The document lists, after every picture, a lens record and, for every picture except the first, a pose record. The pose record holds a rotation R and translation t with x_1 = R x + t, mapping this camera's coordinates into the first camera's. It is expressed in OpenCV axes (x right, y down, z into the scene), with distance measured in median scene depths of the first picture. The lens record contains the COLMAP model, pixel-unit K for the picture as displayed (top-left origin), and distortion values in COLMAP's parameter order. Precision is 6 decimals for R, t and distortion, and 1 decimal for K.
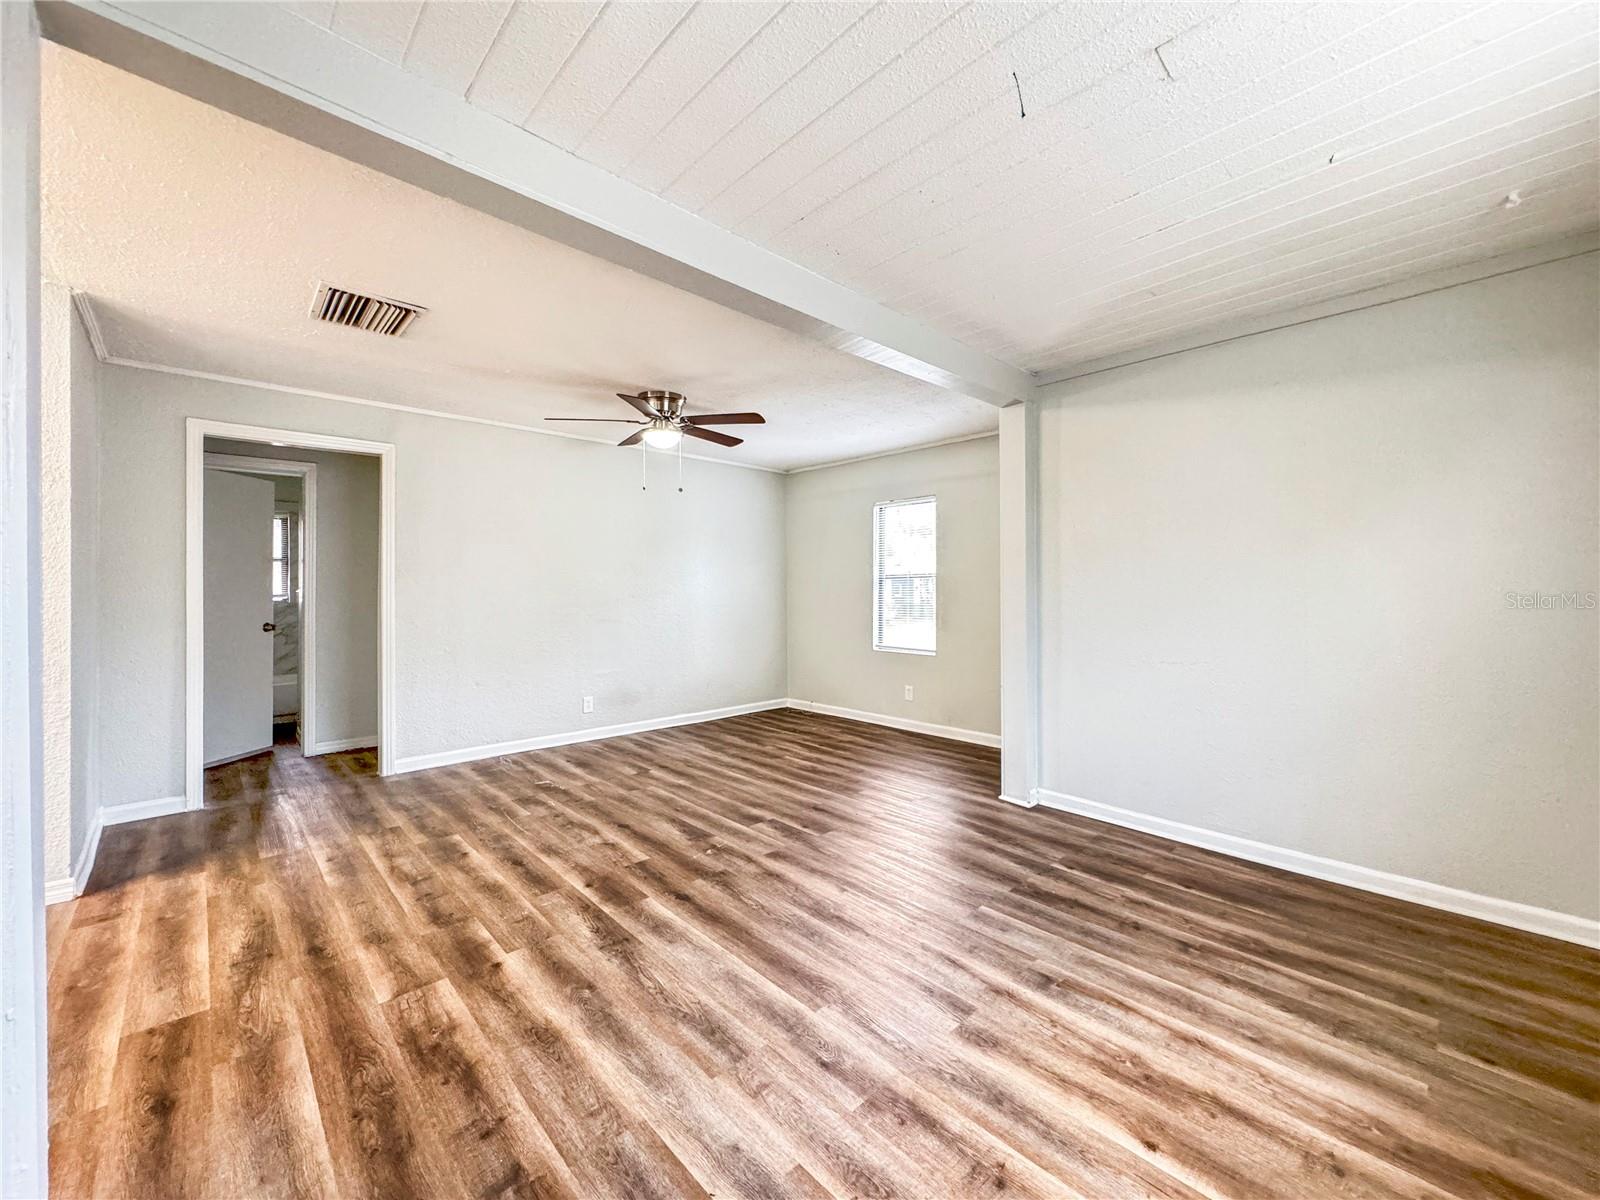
lens RADIAL K [[643.2, 0, 796.9], [0, 643.2, 592.6], [0, 0, 1]] dist [0.004465, 0.000237]
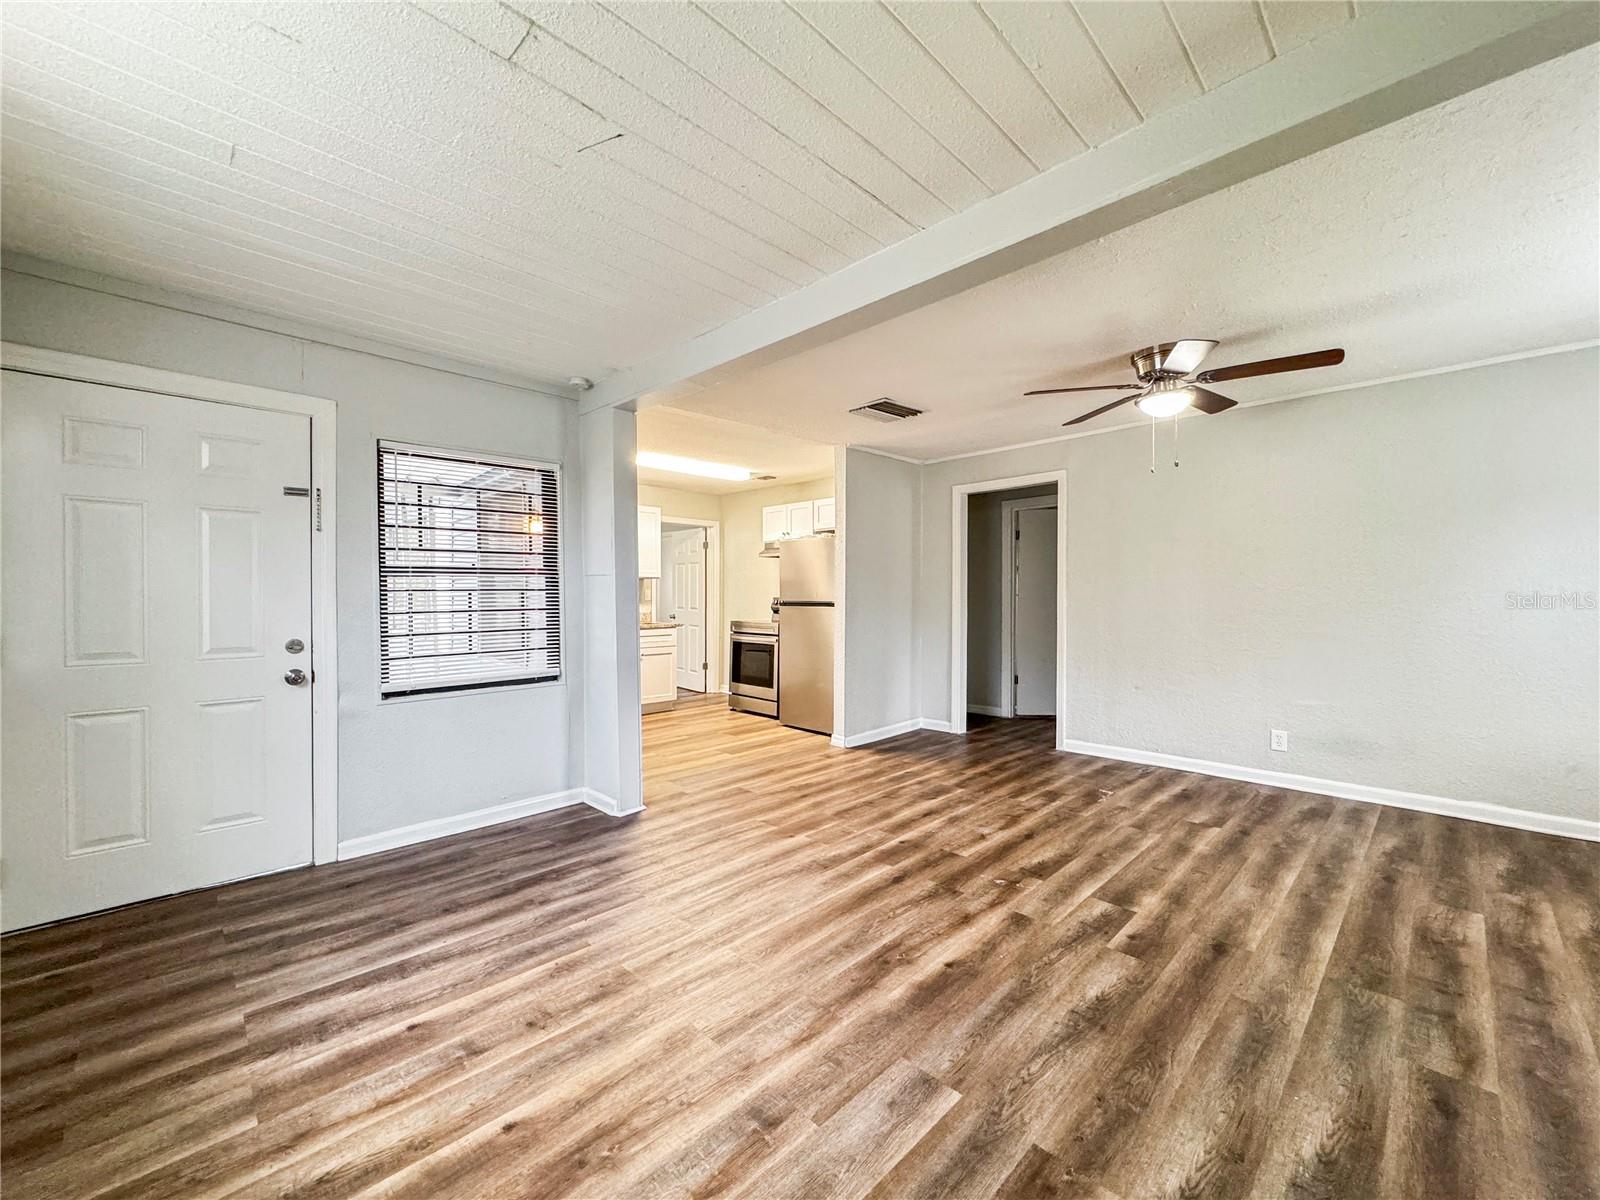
lens RADIAL K [[643.2, 0, 793.2], [0, 643.2, 598.3], [0, 0, 1]] dist [0.004465, 0.000237]
pose [[0.019650, 0.003629, -0.999800, 0.773169], [-0.000686, 0.999993, 0.003616, 0.000259], [0.999807, 0.000614, 0.019652, 0.697484]]
